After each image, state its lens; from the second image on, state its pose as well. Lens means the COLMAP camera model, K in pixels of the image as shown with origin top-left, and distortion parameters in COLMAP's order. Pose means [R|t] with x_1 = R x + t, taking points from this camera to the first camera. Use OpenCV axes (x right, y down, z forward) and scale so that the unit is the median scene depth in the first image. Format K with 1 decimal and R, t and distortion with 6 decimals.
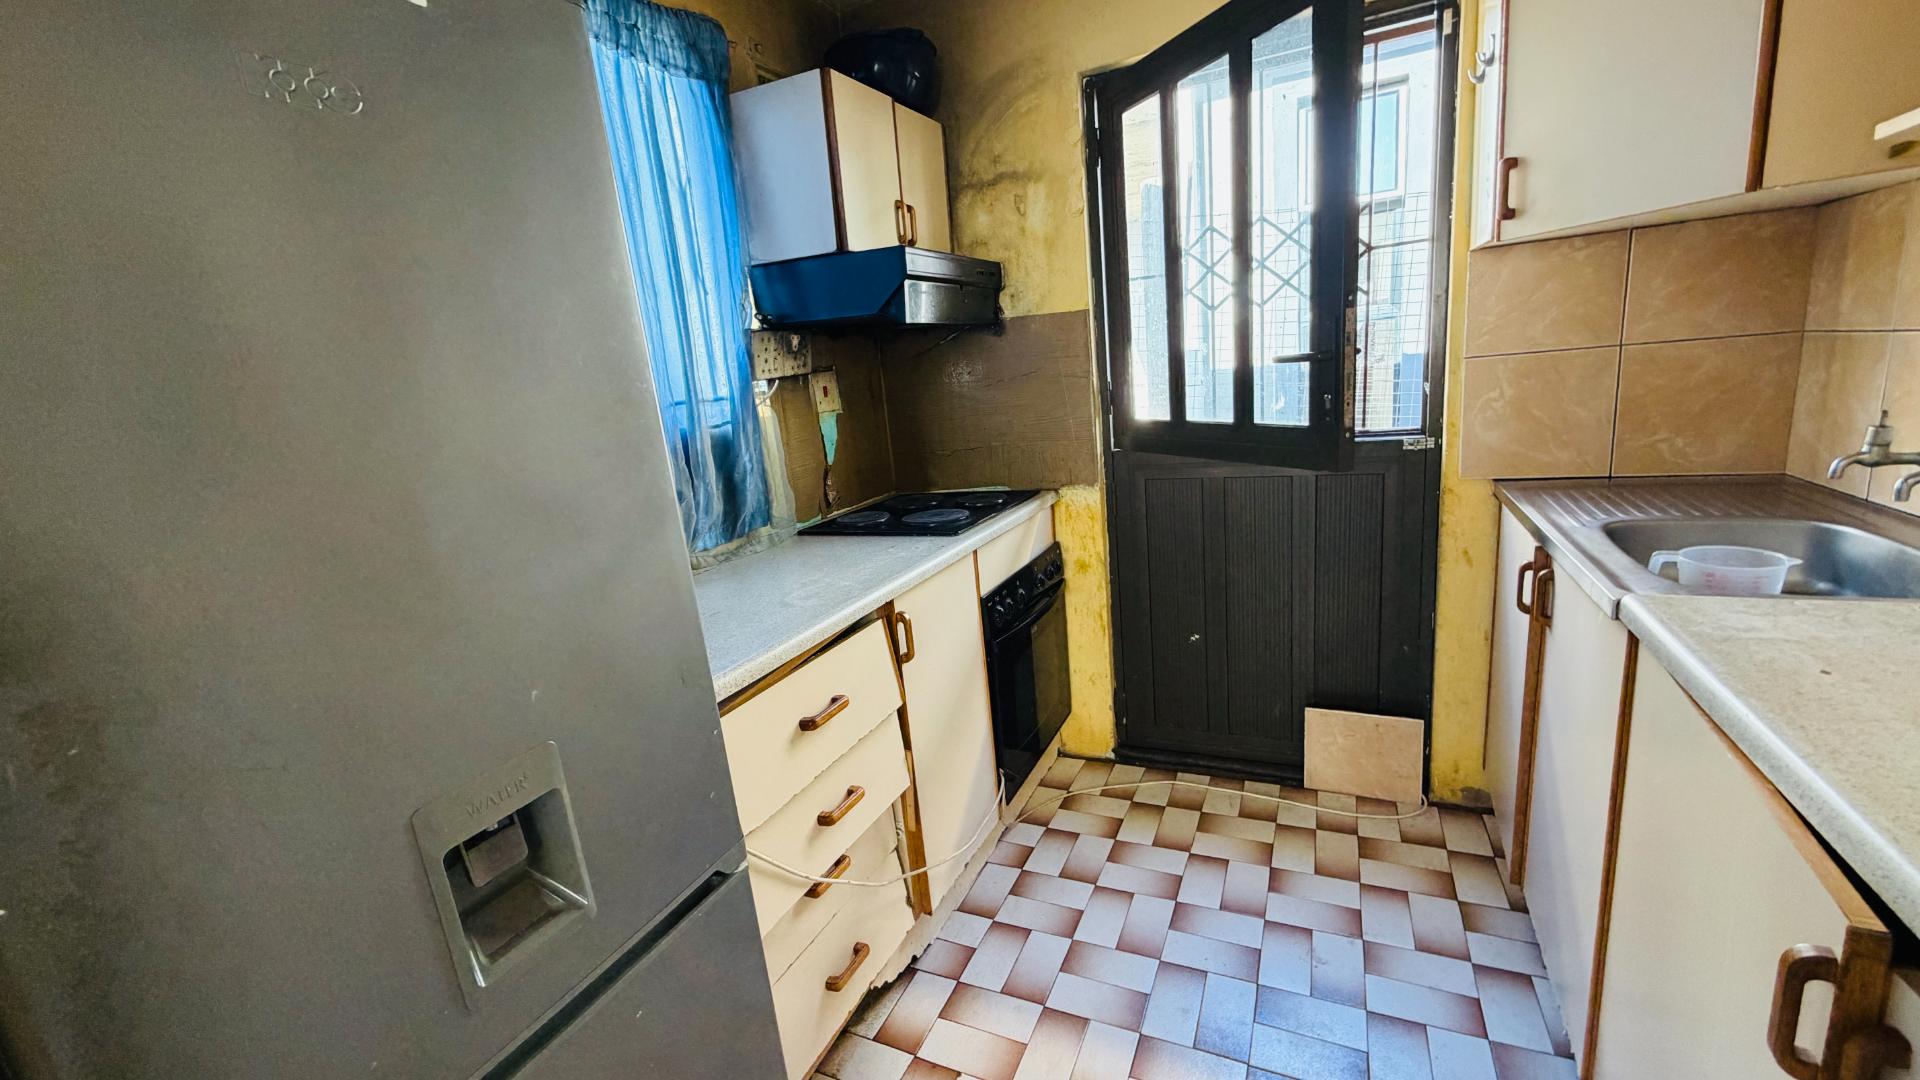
lens RADIAL K [[765.3, 0, 960.0], [0, 765.3, 540.0], [0, 0, 1]] dist [0.000590, 0.000008]
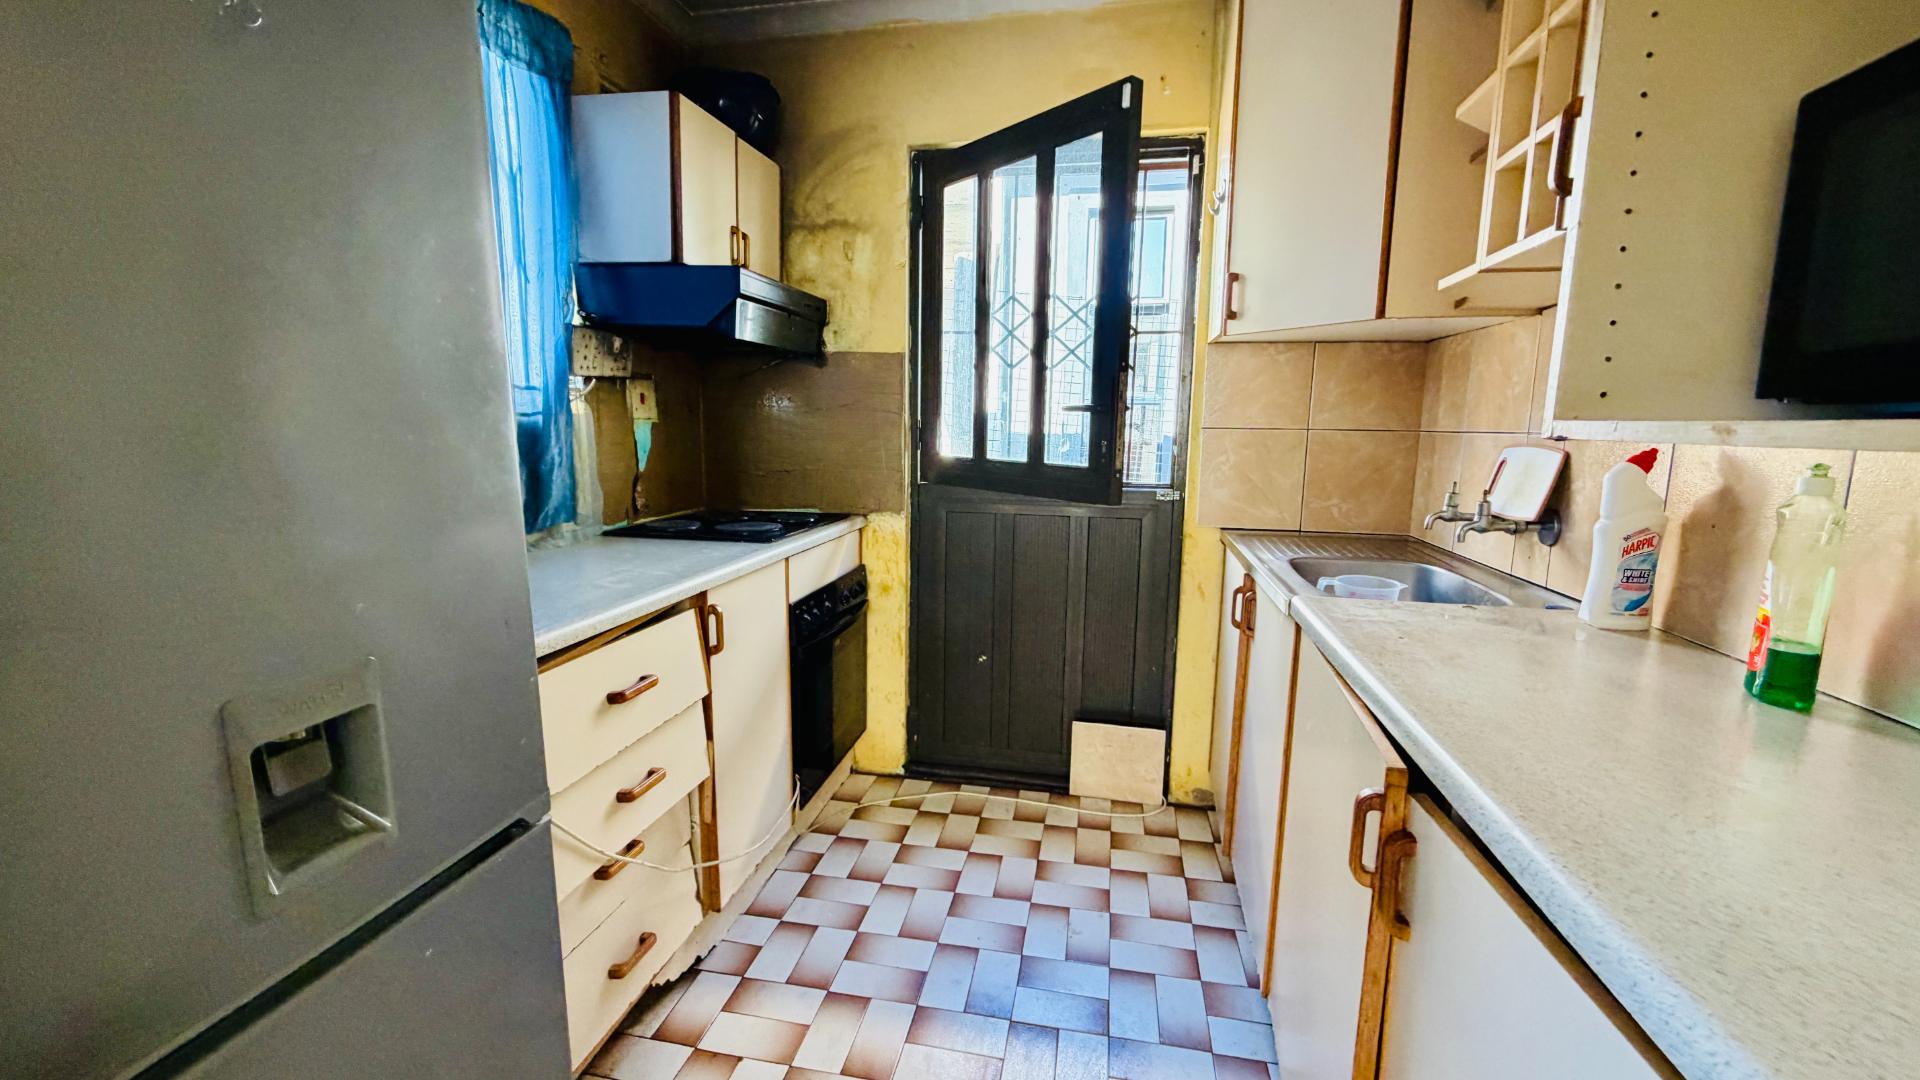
lens RADIAL K [[765.3, 0, 960.0], [0, 765.3, 540.0], [0, 0, 1]] dist [0.000590, 0.000008]
pose [[0.964119, 0.069726, 0.256150, -0.021770], [-0.050448, 0.995430, -0.081085, 0.060706], [-0.260633, 0.065253, 0.963230, -0.075154]]
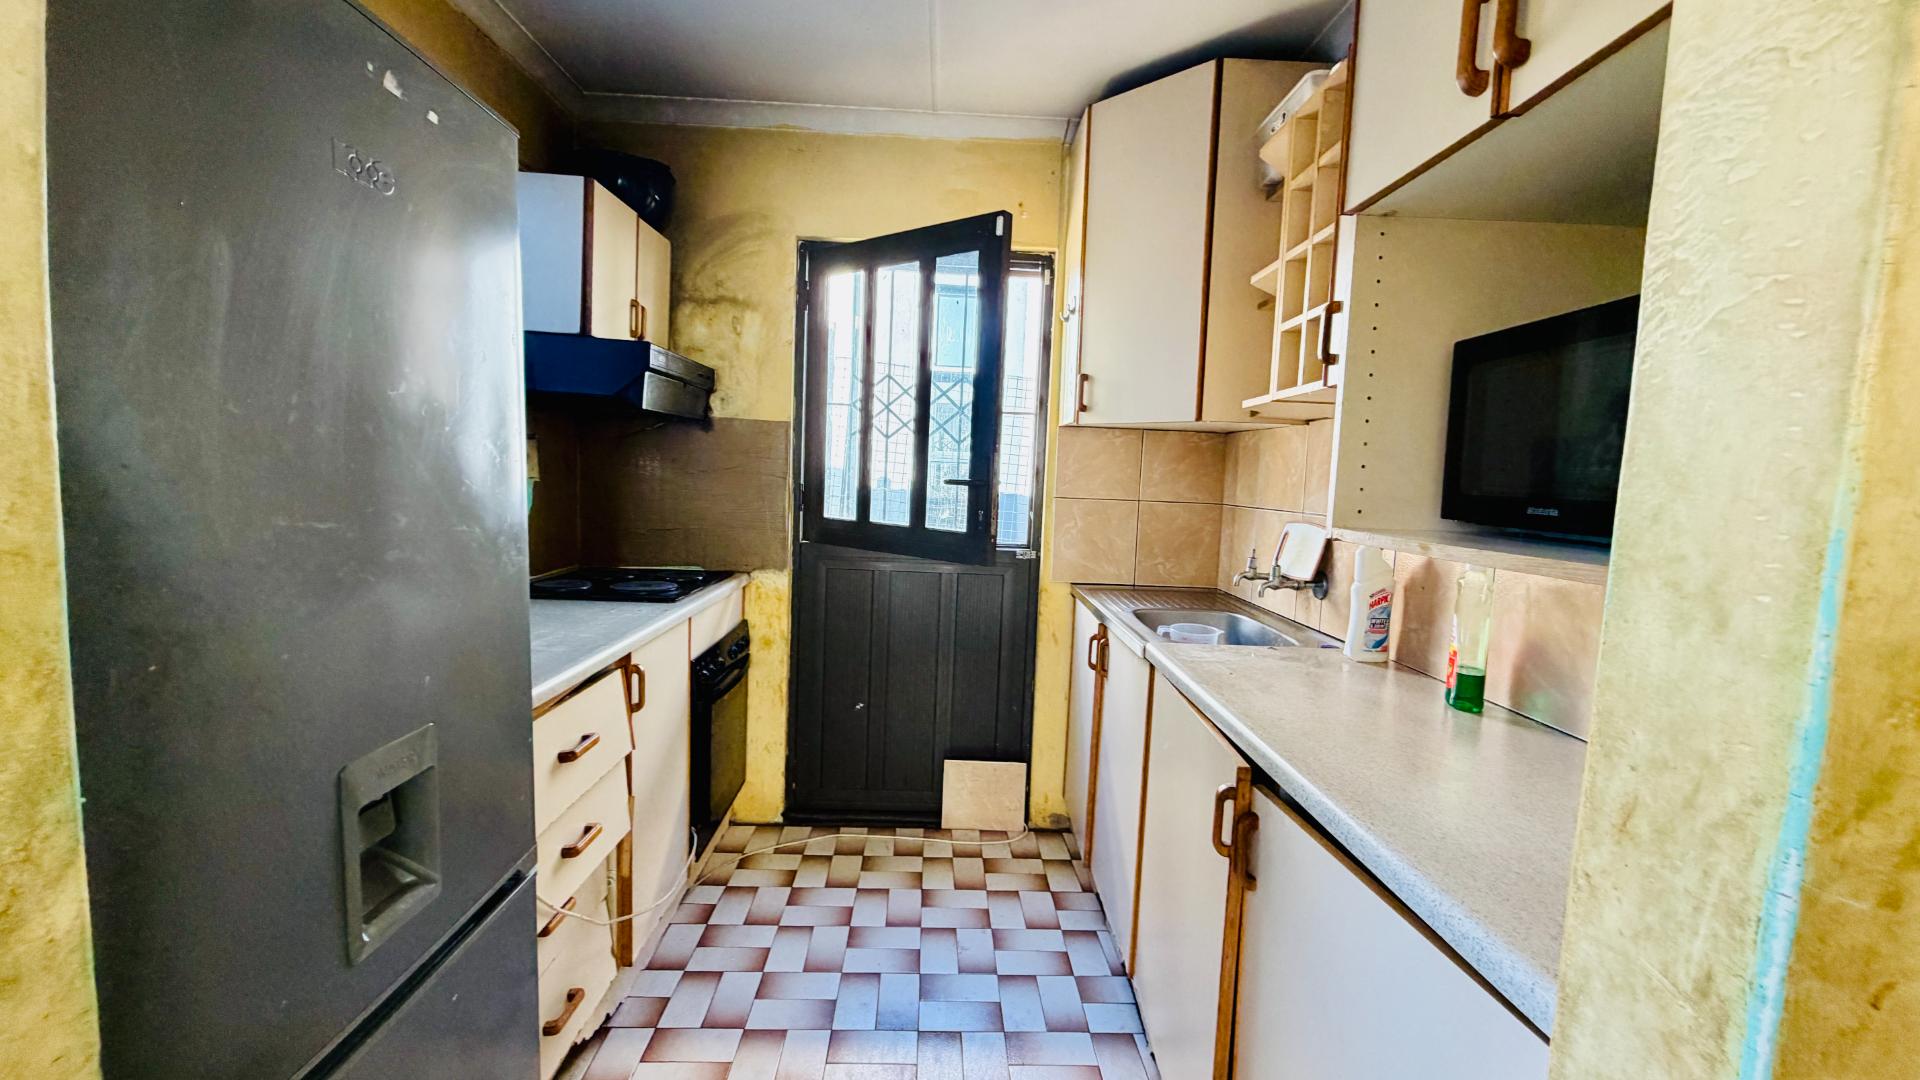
lens RADIAL K [[765.3, 0, 960.0], [0, 765.3, 540.0], [0, 0, 1]] dist [0.000590, 0.000008]
pose [[0.879982, 0.089261, 0.466544, -0.159911], [-0.021865, 0.988756, -0.147932, 0.057436], [-0.474503, 0.119976, 0.872039, -0.159027]]
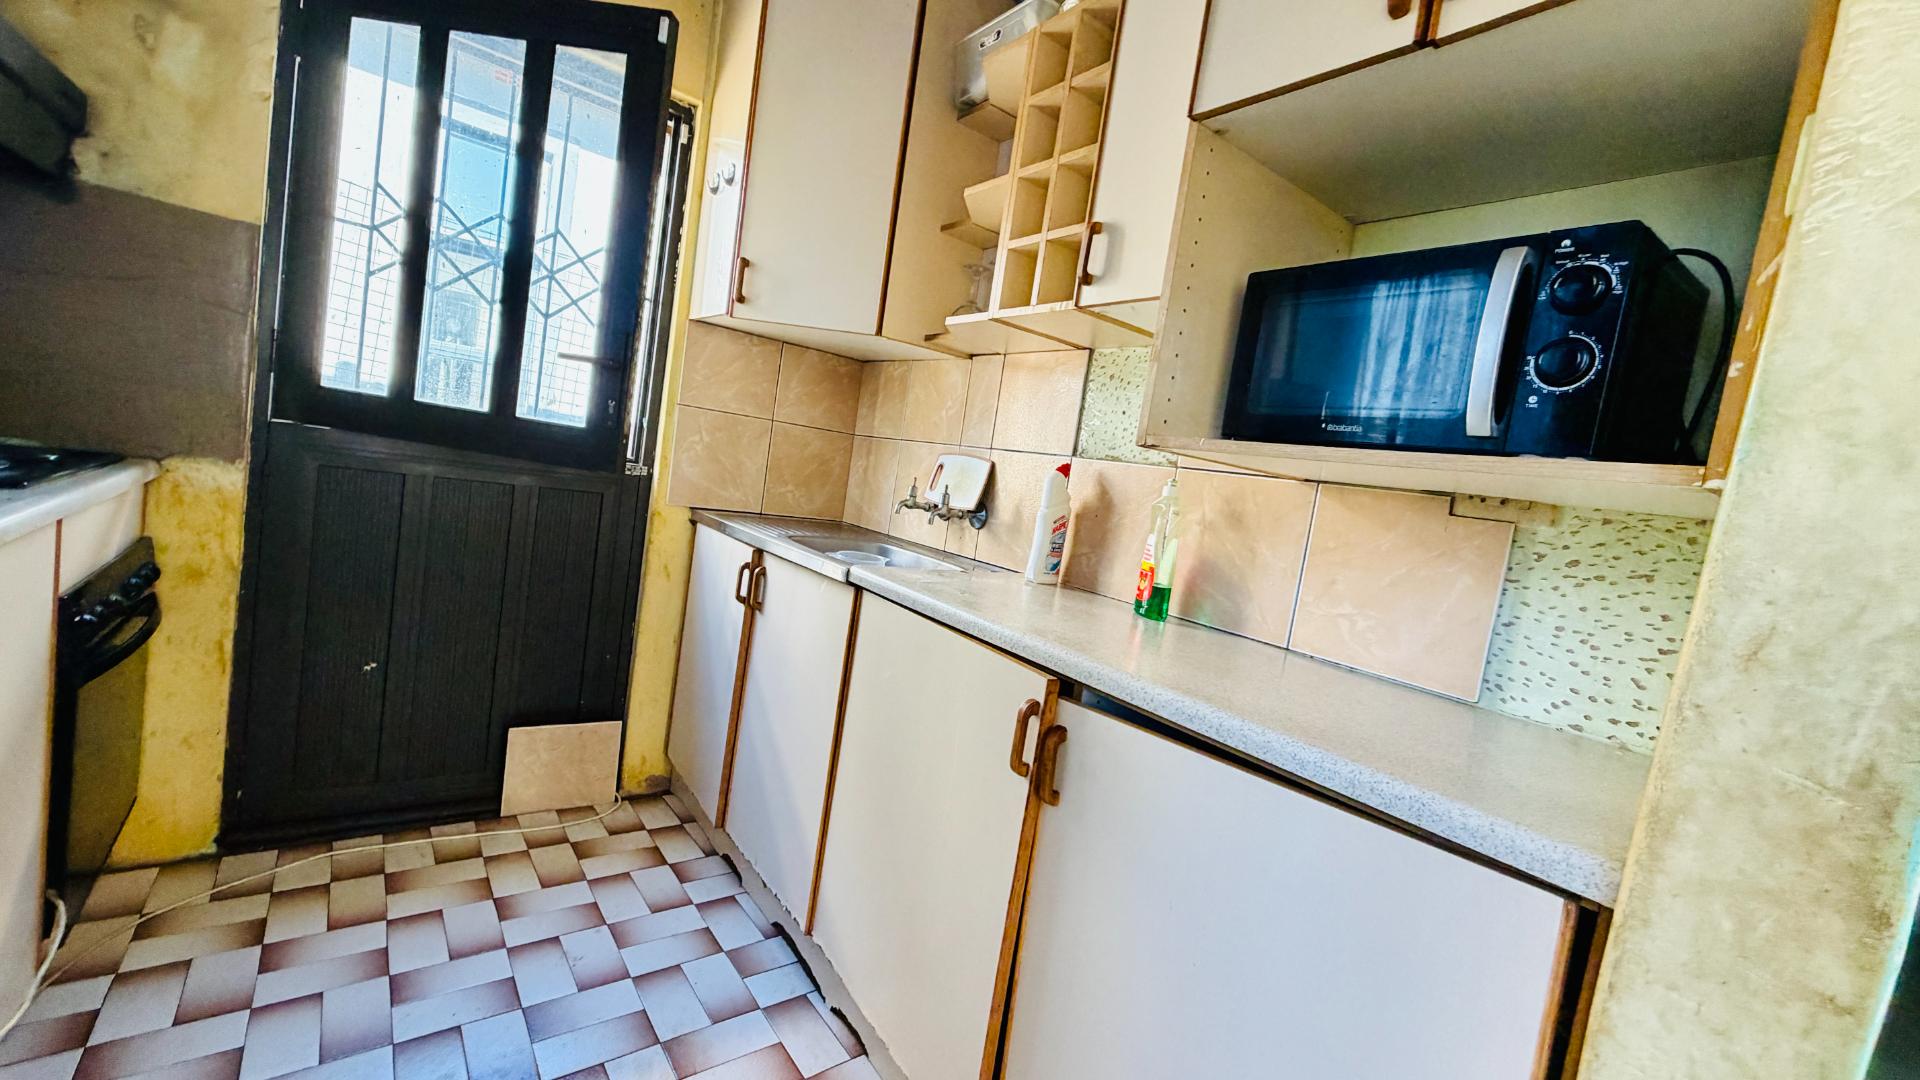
lens RADIAL K [[765.3, 0, 960.0], [0, 765.3, 540.0], [0, 0, 1]] dist [0.000590, 0.000008]
pose [[0.428145, 0.083876, 0.899809, -0.216677], [0.002866, 0.995553, -0.094165, 0.089257], [-0.903705, 0.042895, 0.426001, 0.089050]]
